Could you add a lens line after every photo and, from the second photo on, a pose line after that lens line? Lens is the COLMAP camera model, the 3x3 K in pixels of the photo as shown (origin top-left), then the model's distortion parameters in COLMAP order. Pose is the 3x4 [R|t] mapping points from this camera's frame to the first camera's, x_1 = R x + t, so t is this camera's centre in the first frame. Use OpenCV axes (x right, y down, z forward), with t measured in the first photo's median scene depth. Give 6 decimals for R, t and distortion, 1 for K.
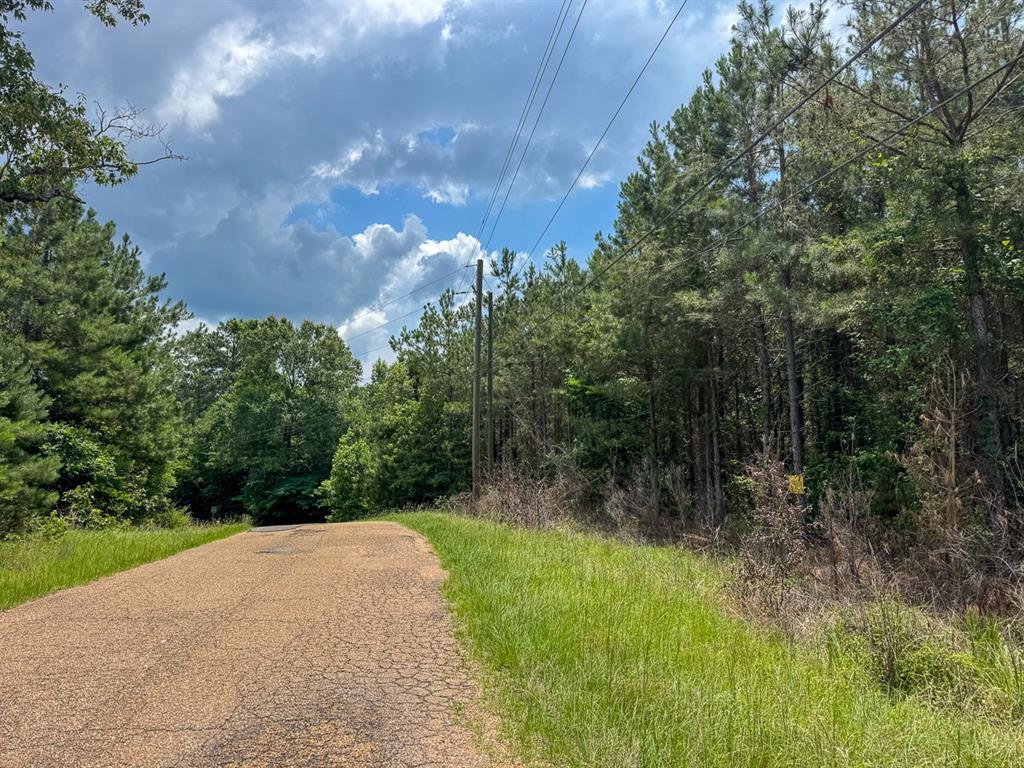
lens RADIAL K [[720.8, 0, 522.7], [0, 720.8, 384.6], [0, 0, 1]] dist [0.081093, -0.001356]
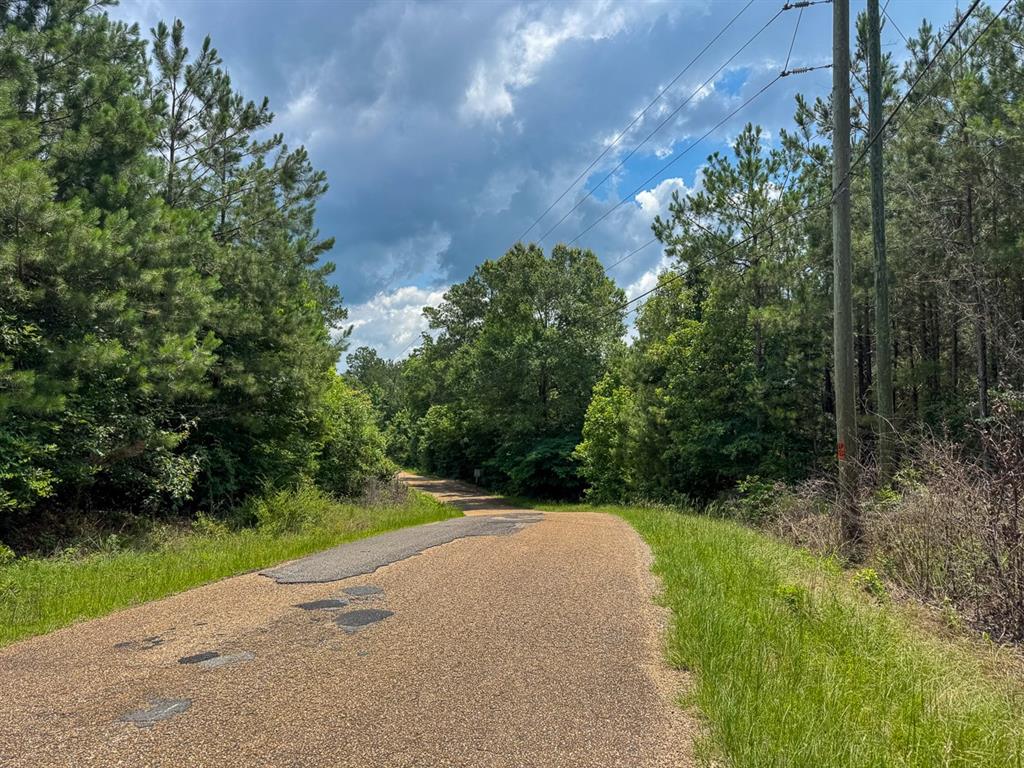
lens RADIAL K [[720.8, 0, 522.7], [0, 720.8, 384.6], [0, 0, 1]] dist [0.081093, -0.001356]
pose [[0.925174, -0.021100, -0.378955, -0.046040], [0.041063, 0.998157, 0.044673, 0.039003], [0.377314, -0.056891, 0.924336, 0.320728]]
